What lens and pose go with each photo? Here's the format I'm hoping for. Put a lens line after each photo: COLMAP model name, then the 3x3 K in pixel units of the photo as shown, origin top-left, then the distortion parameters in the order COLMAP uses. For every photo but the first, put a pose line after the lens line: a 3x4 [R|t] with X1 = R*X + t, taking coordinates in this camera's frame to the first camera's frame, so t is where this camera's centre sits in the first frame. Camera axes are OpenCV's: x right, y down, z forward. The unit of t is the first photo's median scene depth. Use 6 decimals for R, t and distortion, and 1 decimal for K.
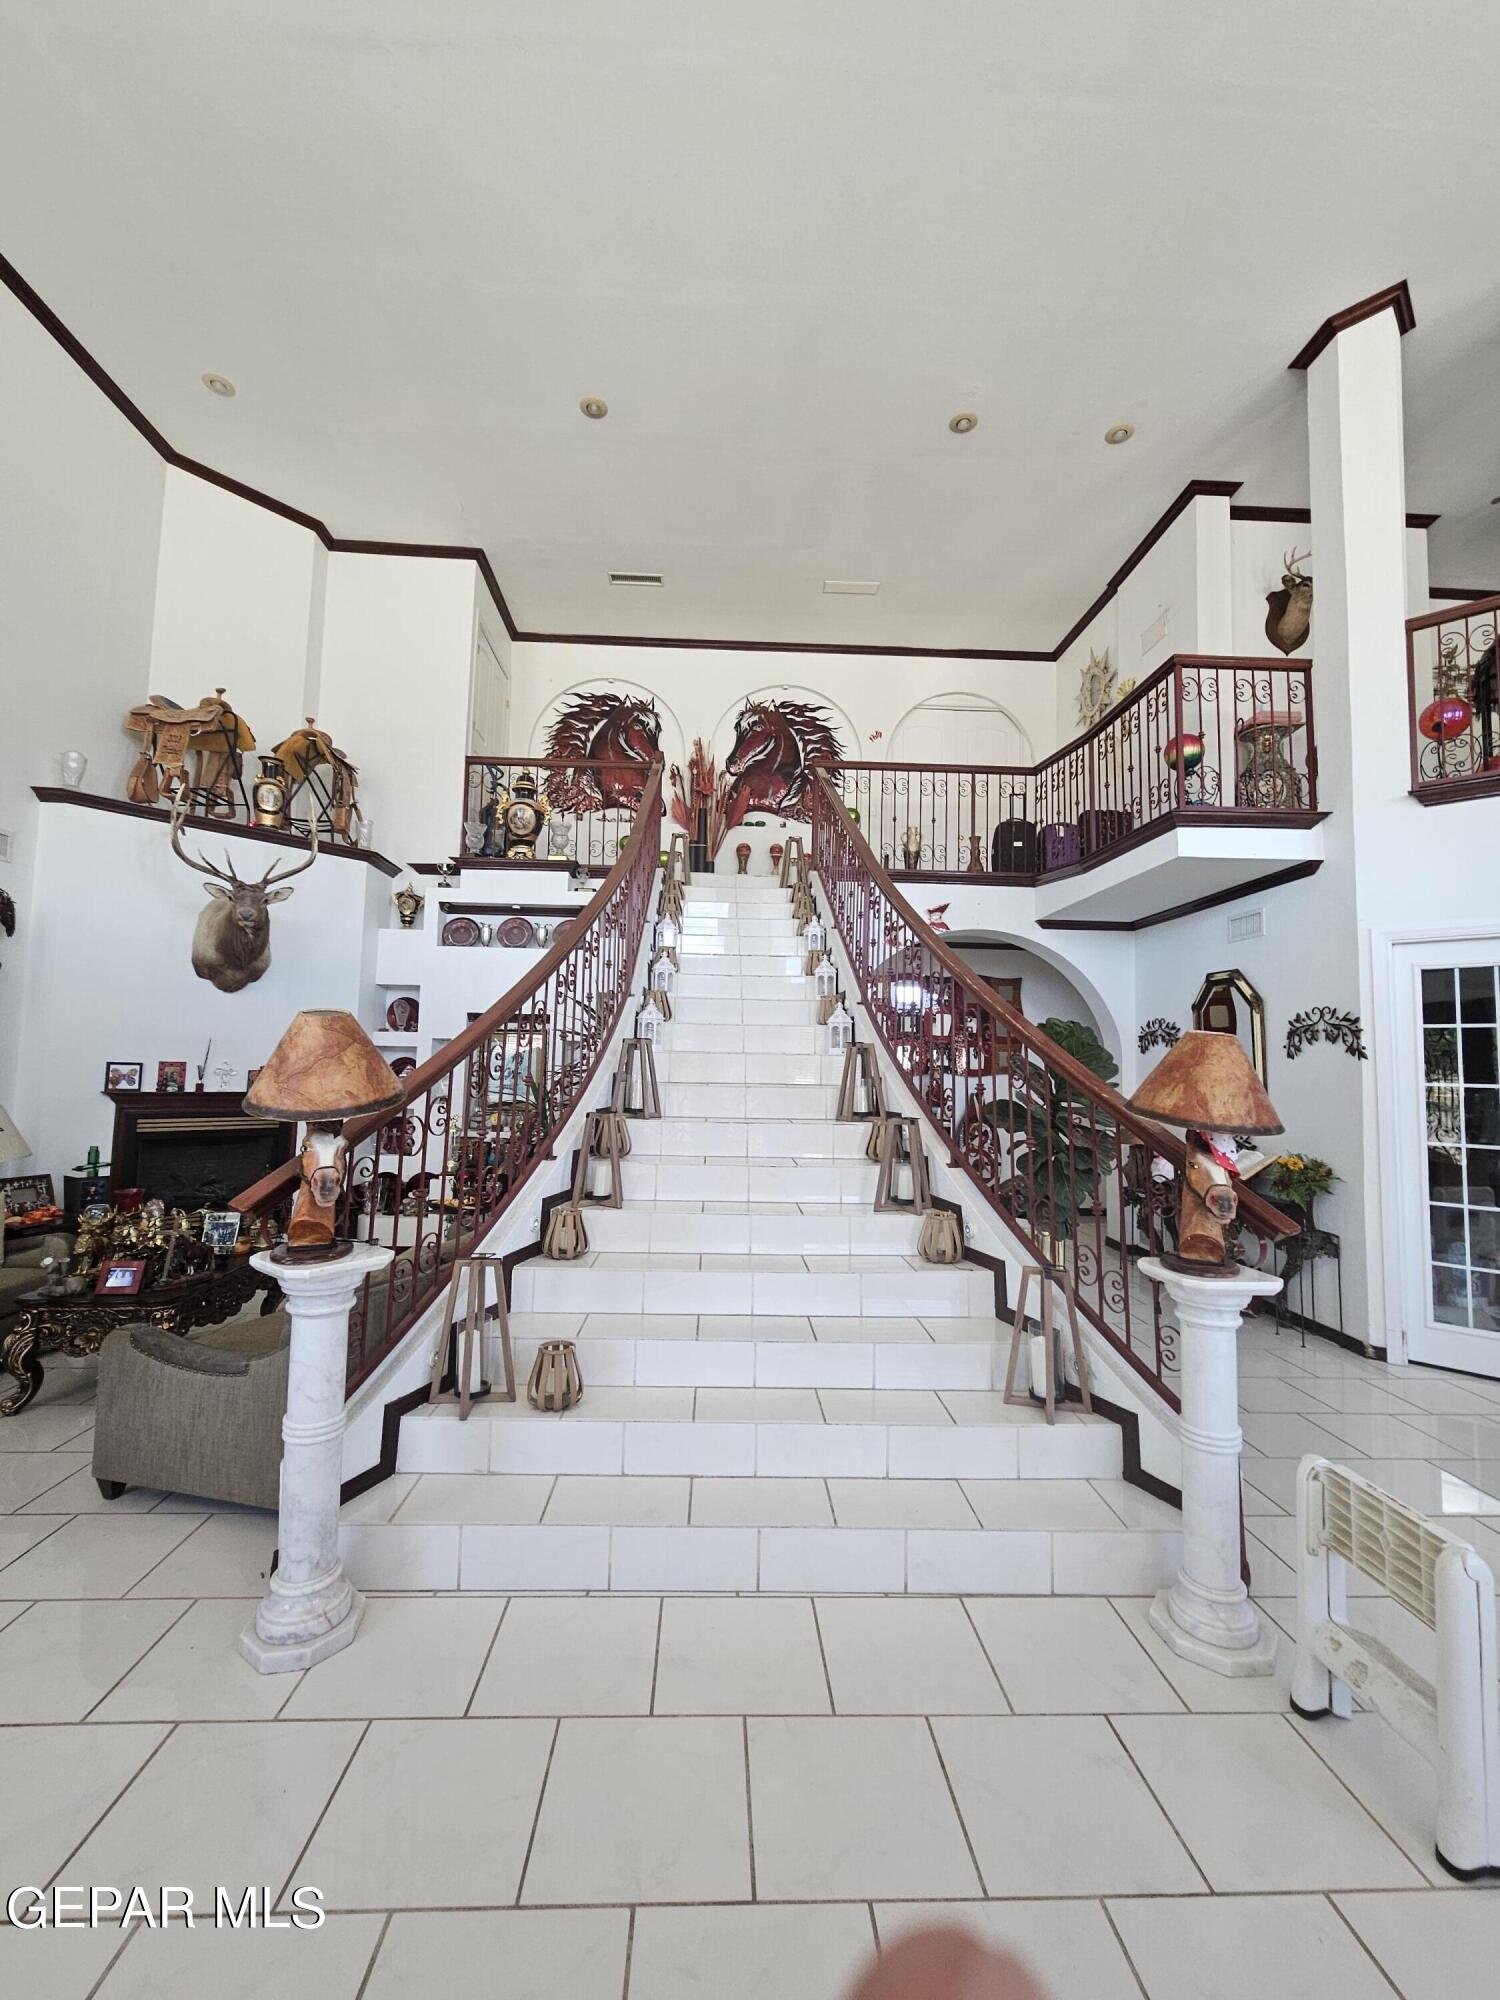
lens RADIAL K [[813.2, 0, 749.0], [0, 813.2, 1003.3], [0, 0, 1]] dist [-0.003427, 0.002555]
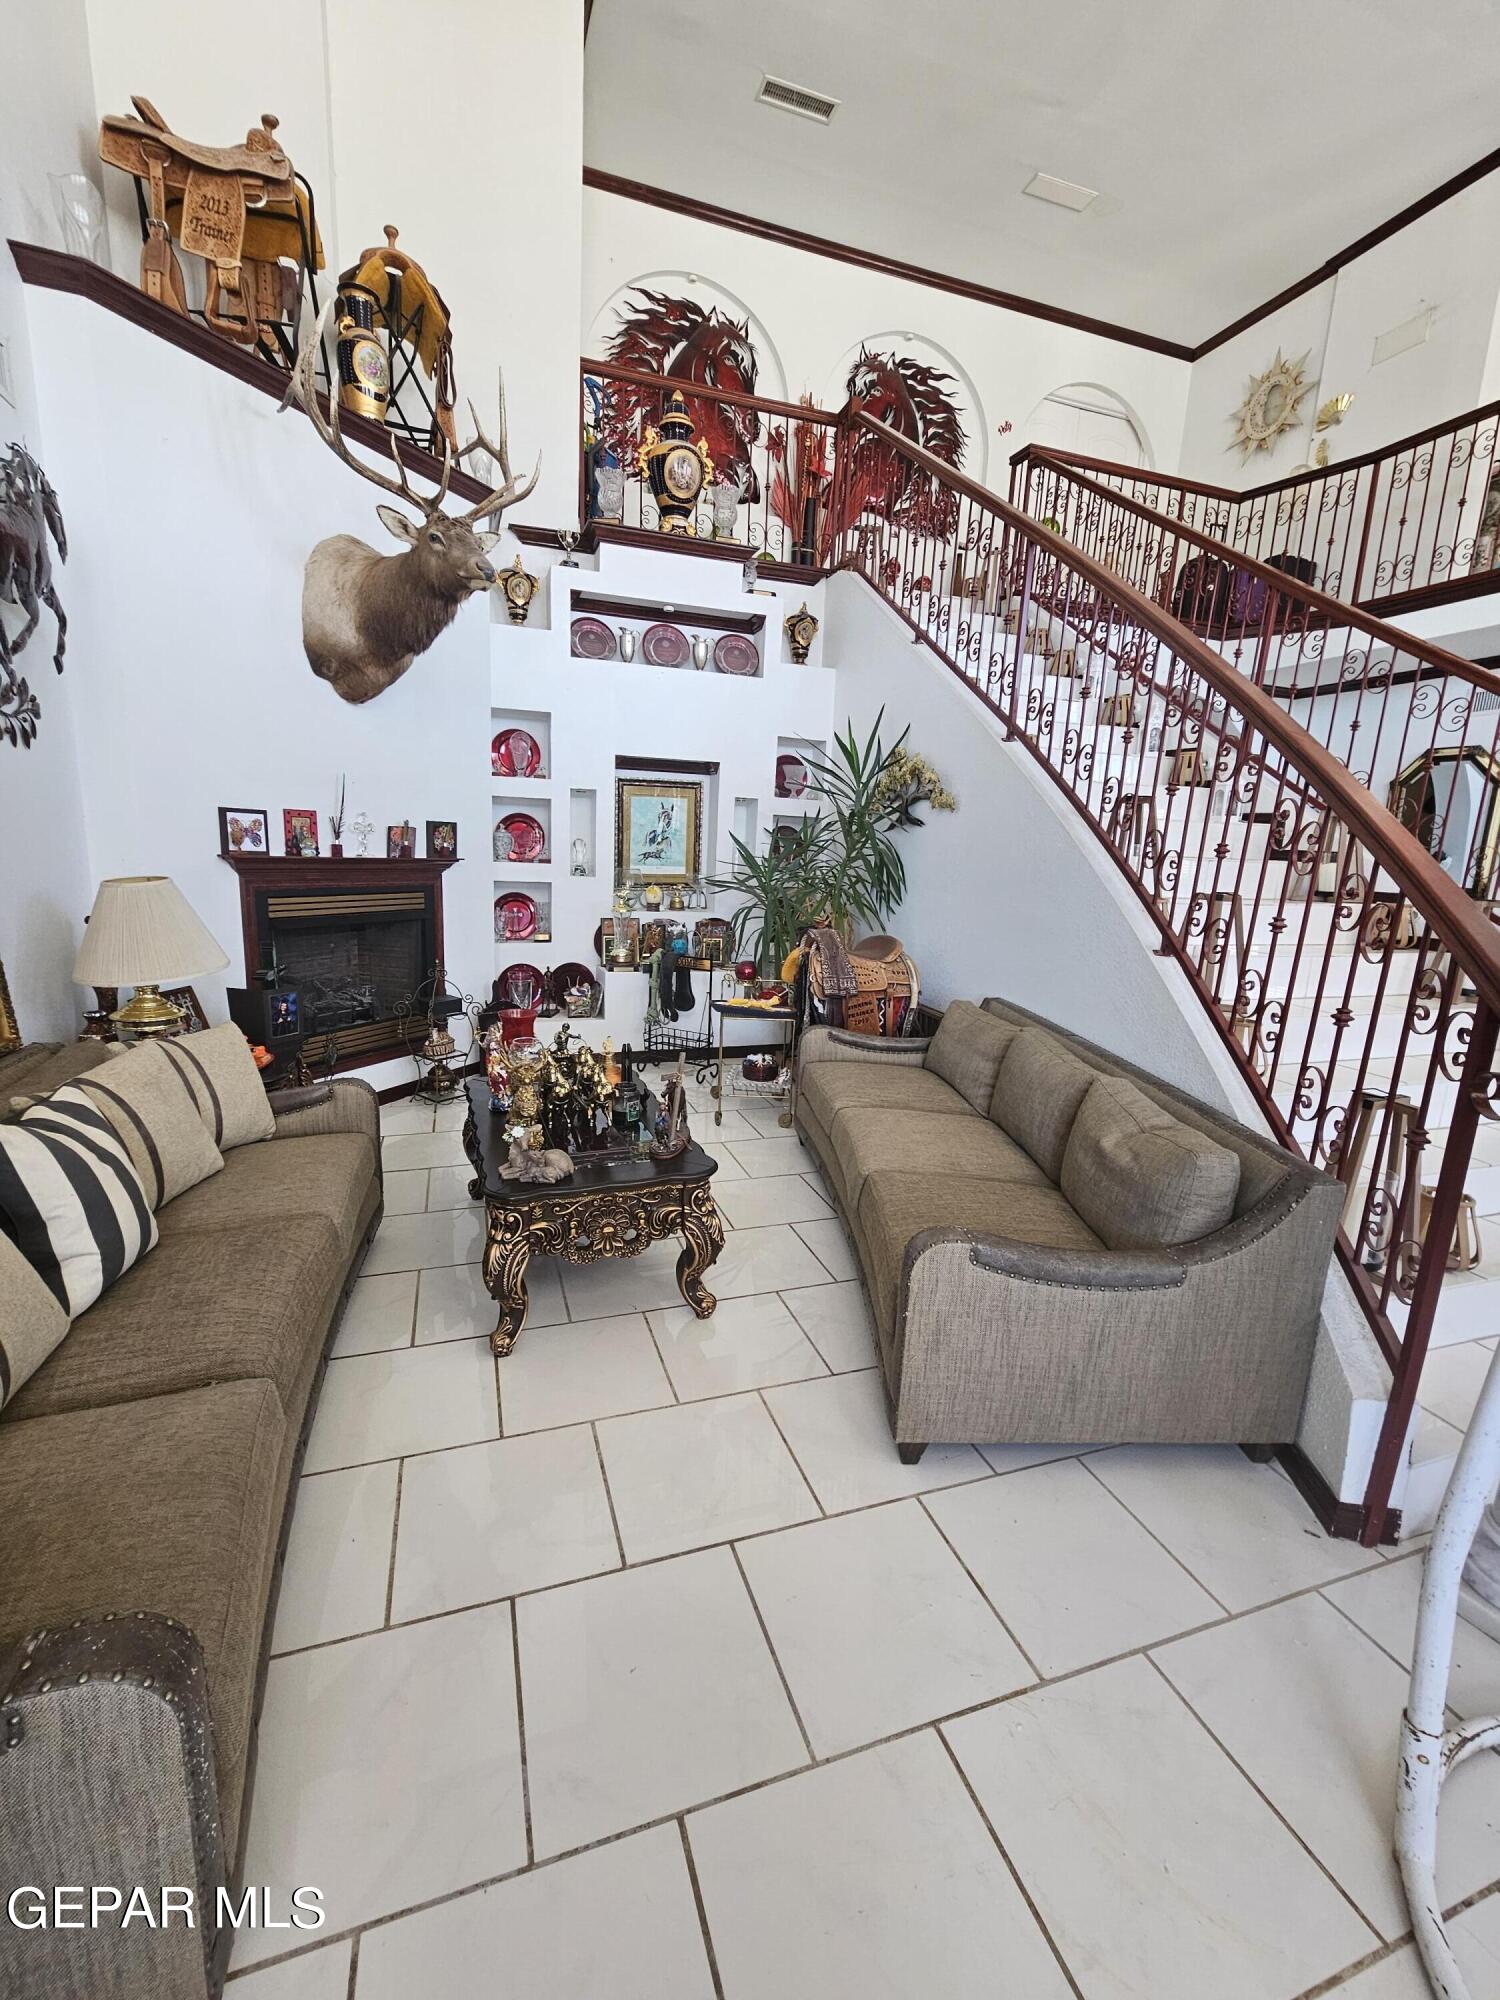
lens RADIAL K [[813.2, 0, 744.1], [0, 813.2, 1002.0], [0, 0, 1]] dist [-0.003427, 0.002555]
pose [[0.960119, -0.035712, 0.277301, -0.436765], [-0.041973, 0.962160, 0.269235, 0.023431], [-0.276423, -0.270137, 0.922289, 0.204277]]
